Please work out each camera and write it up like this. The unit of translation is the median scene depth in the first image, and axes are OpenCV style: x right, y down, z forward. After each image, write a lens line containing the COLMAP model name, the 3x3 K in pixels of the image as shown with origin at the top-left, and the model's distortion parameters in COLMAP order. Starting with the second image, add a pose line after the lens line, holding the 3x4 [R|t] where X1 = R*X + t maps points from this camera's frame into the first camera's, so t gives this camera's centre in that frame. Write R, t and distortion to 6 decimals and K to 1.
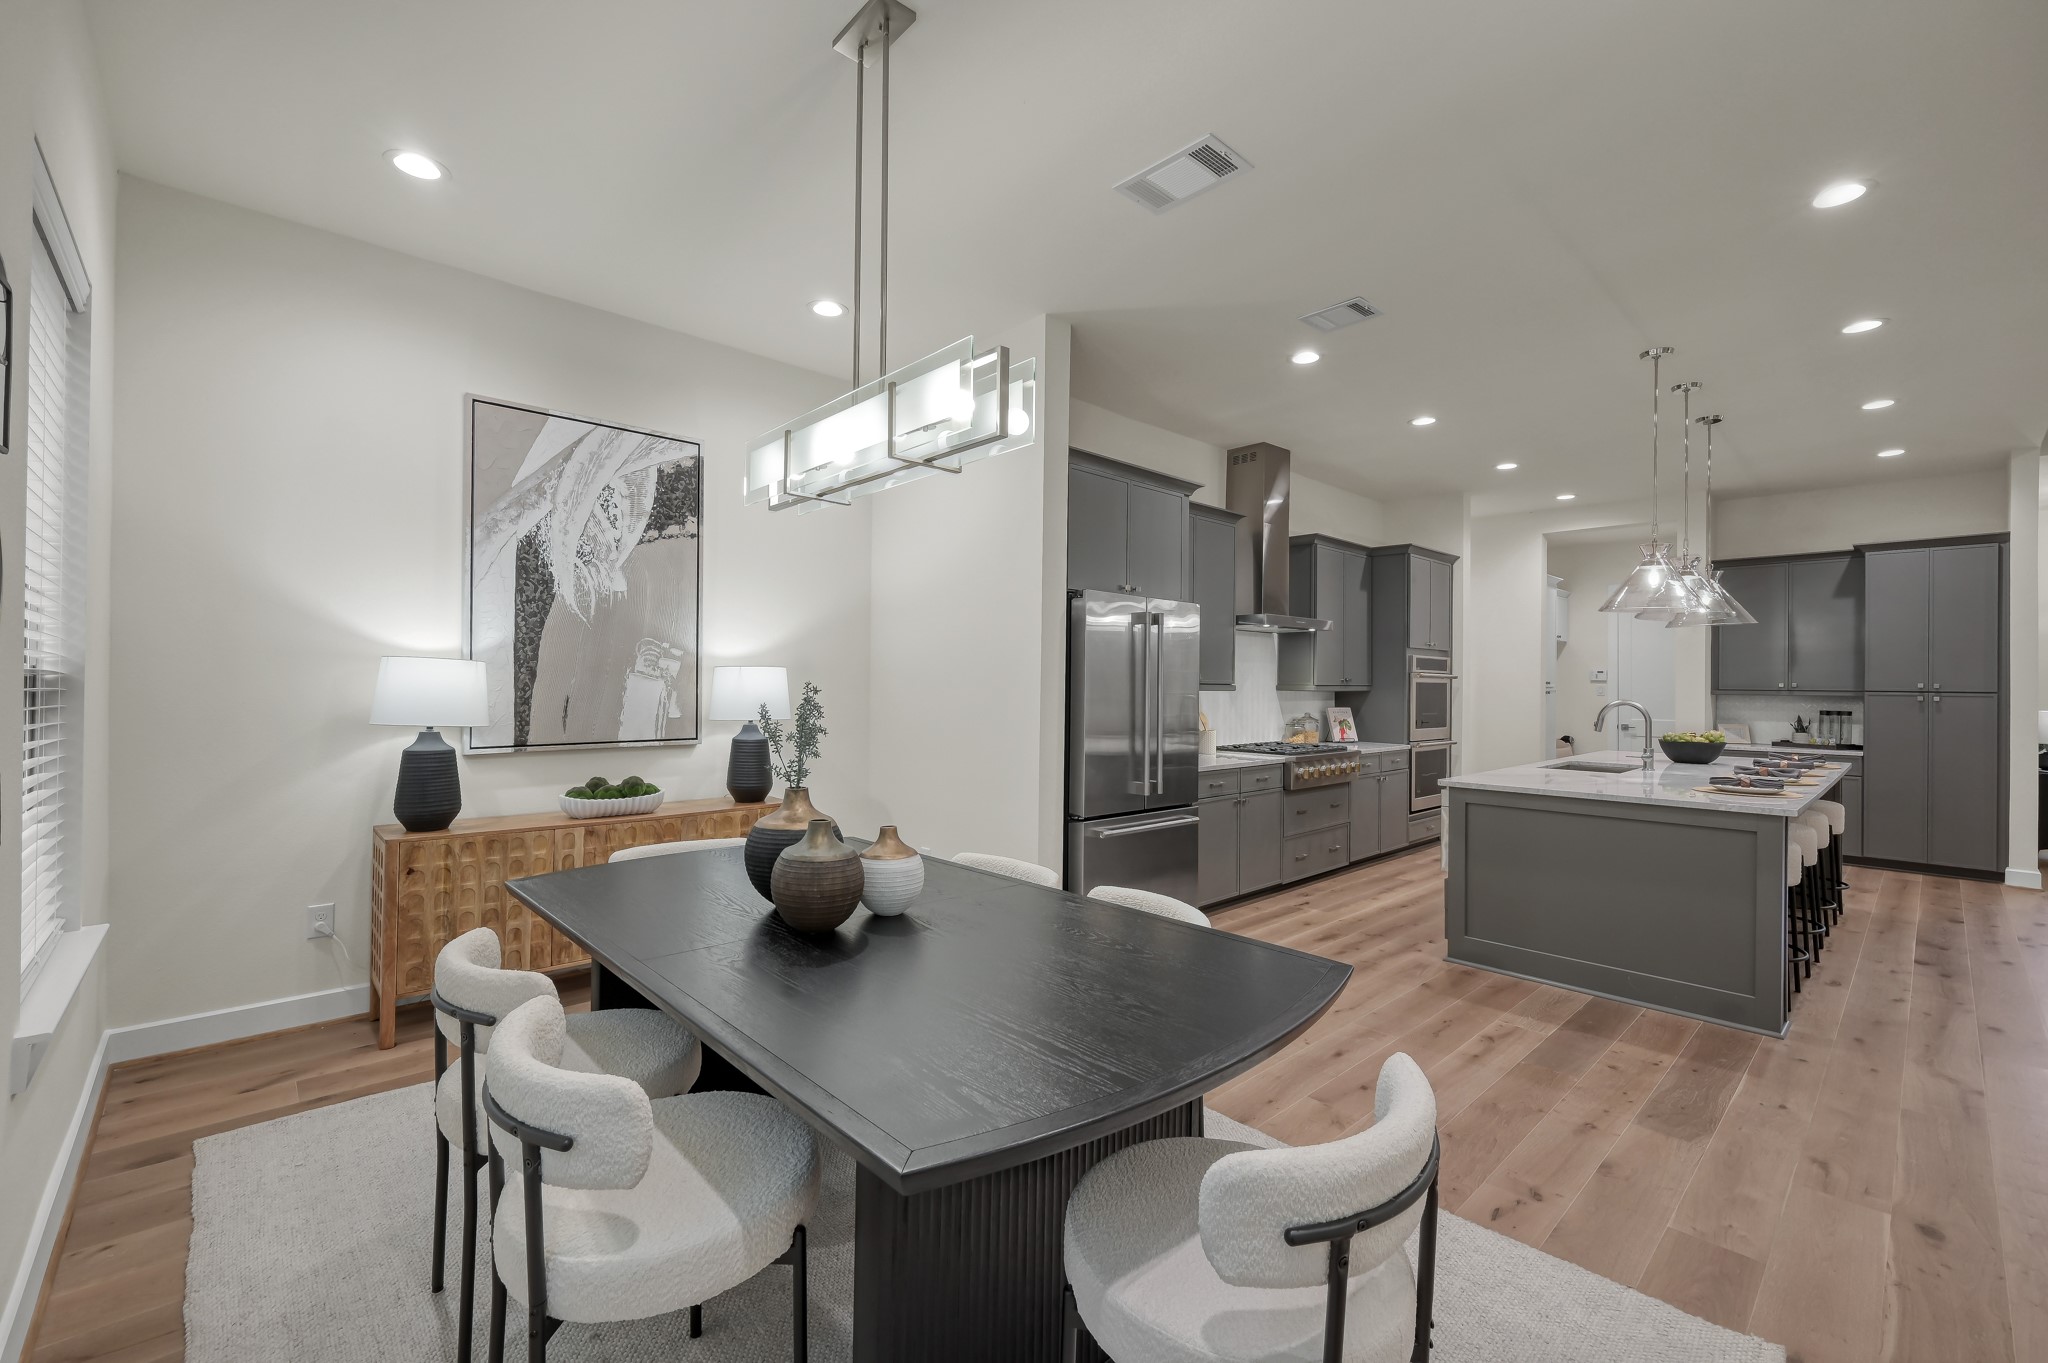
lens RADIAL K [[849.8, 0, 1023.8], [0, 849.8, 675.6], [0, 0, 1]] dist [-0.003137, 0.000899]
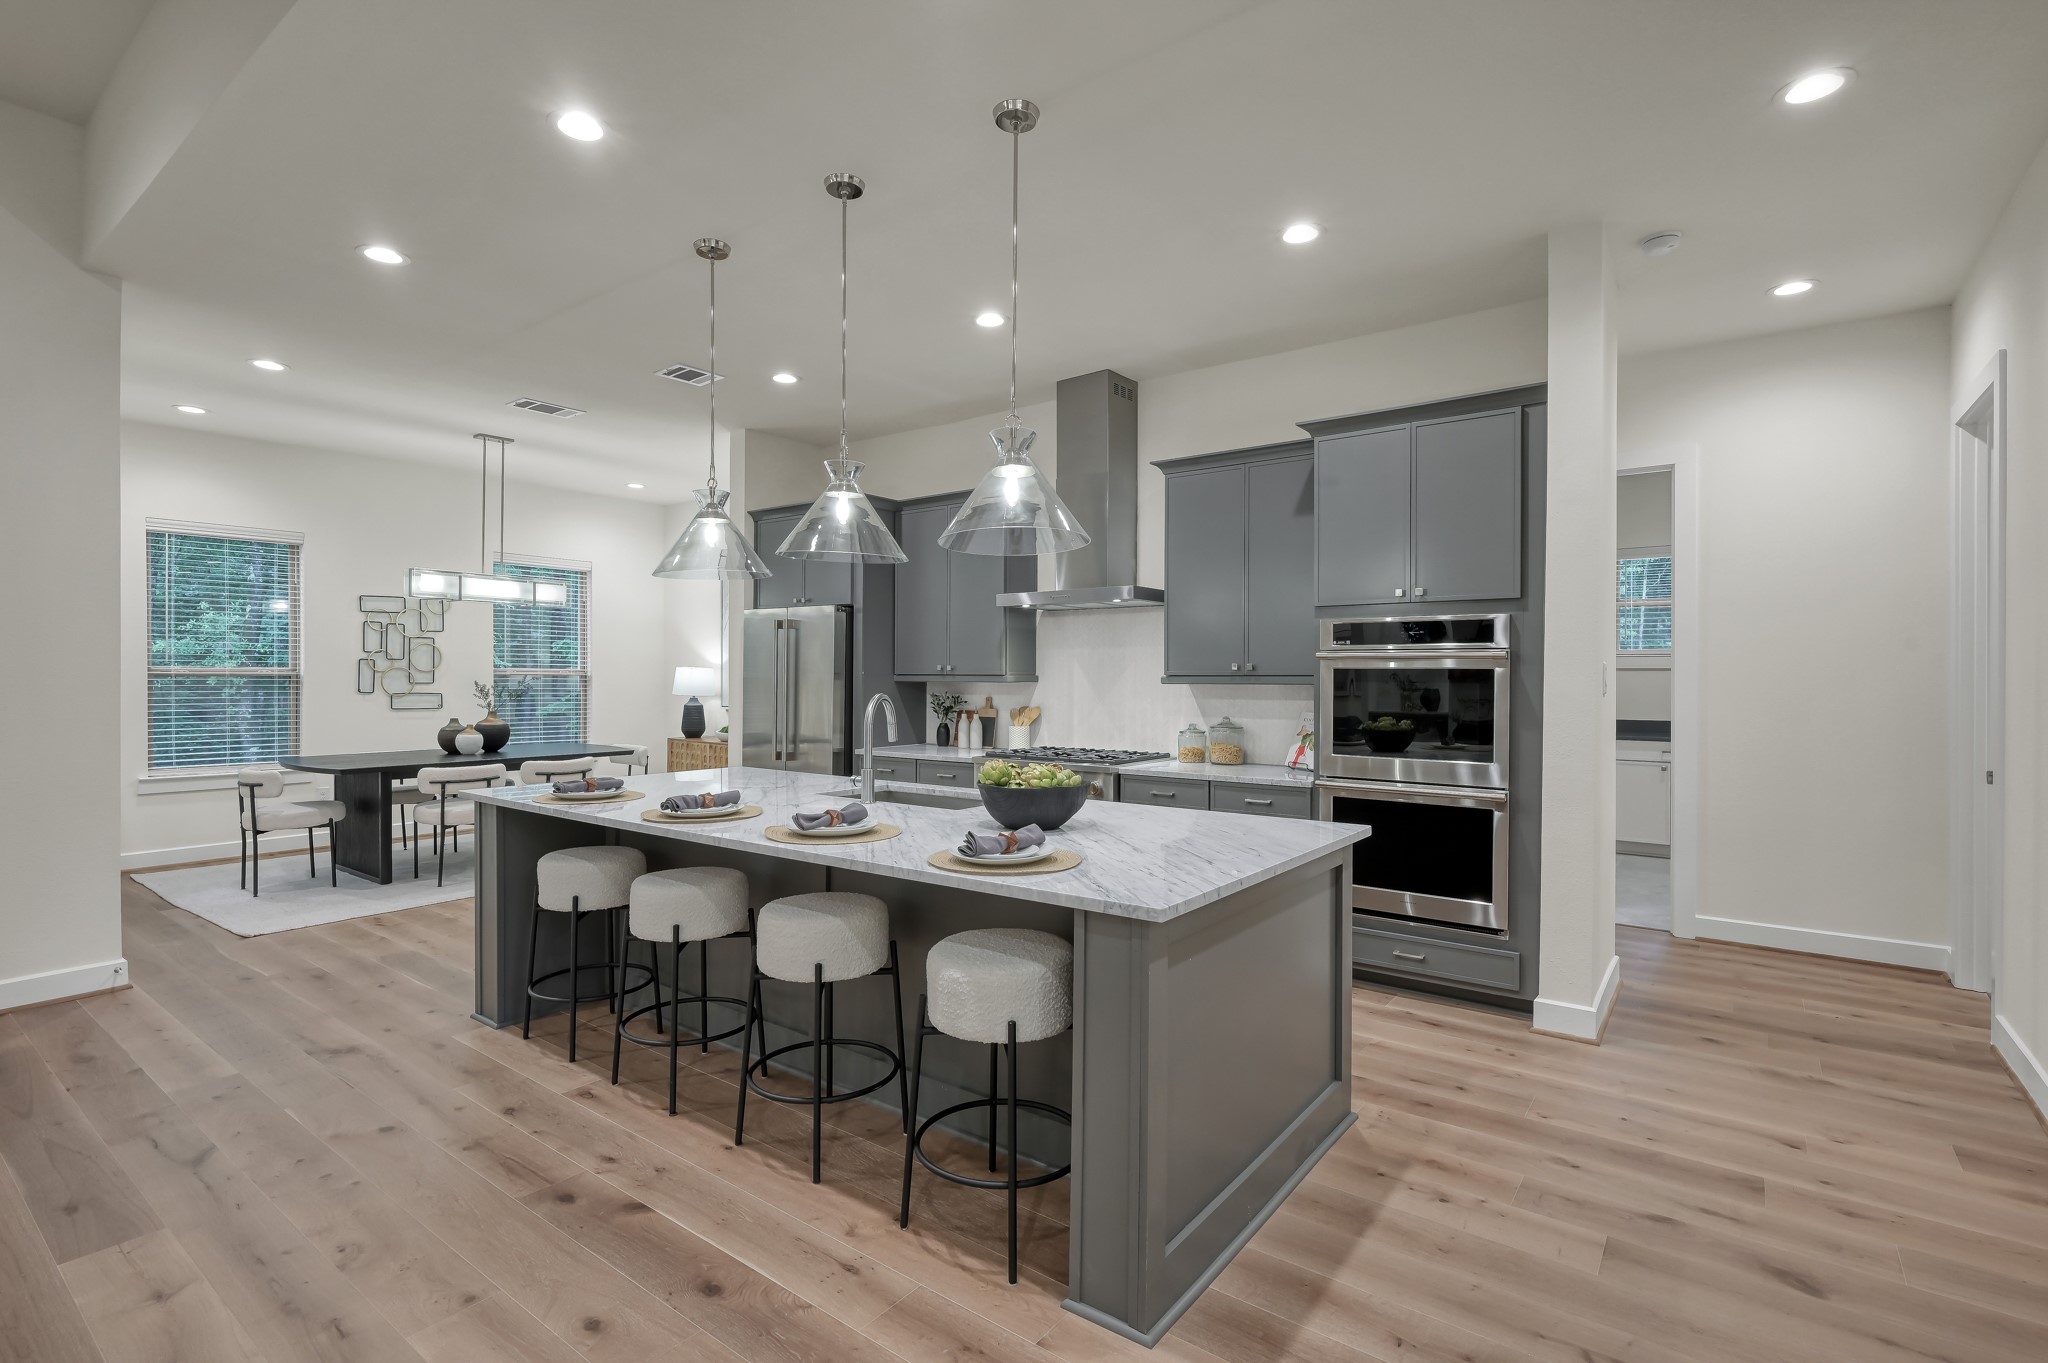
lens RADIAL K [[949.2, 0, 1026.0], [0, 949.2, 675.4], [0, 0, 1]] dist [-0.002490, -0.000080]
pose [[0.179165, -0.010739, -0.983761, 1.720405], [0.006495, 0.999932, -0.009733, 0.028631], [0.983798, -0.004646, 0.179222, 1.168256]]
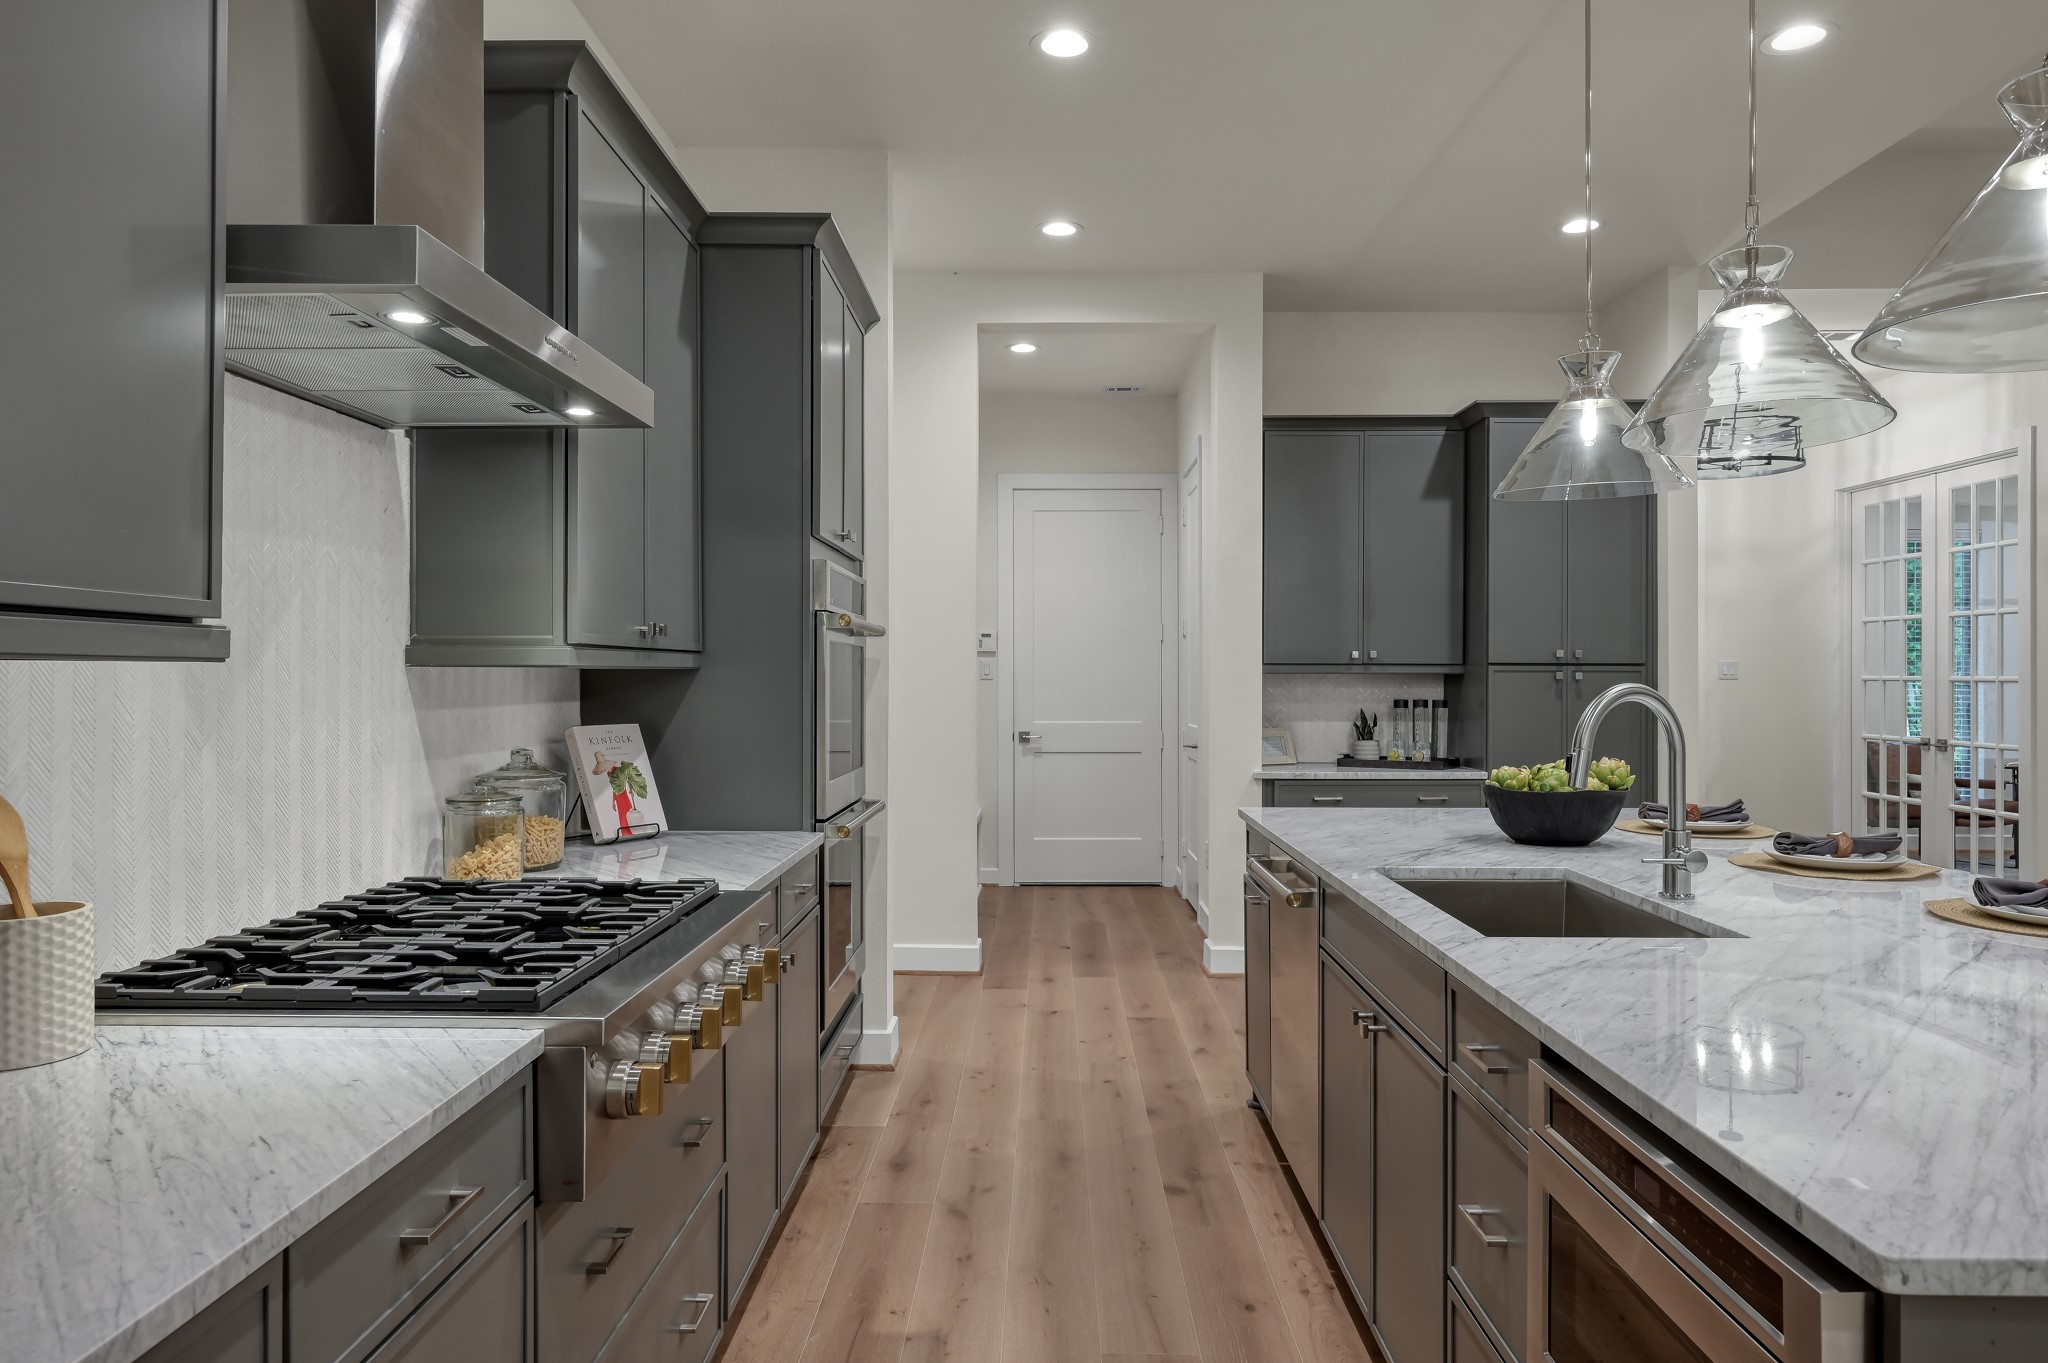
lens RADIAL K [[1320.6, 0, 1023.6], [0, 1320.6, 678.2], [0, 0, 1]] dist [0.001943, -0.004999]
pose [[0.695632, -0.010382, 0.718323, 0.236002], [-0.000860, 0.999883, 0.015283, 0.023809], [-0.718398, -0.011249, 0.695541, 0.976128]]
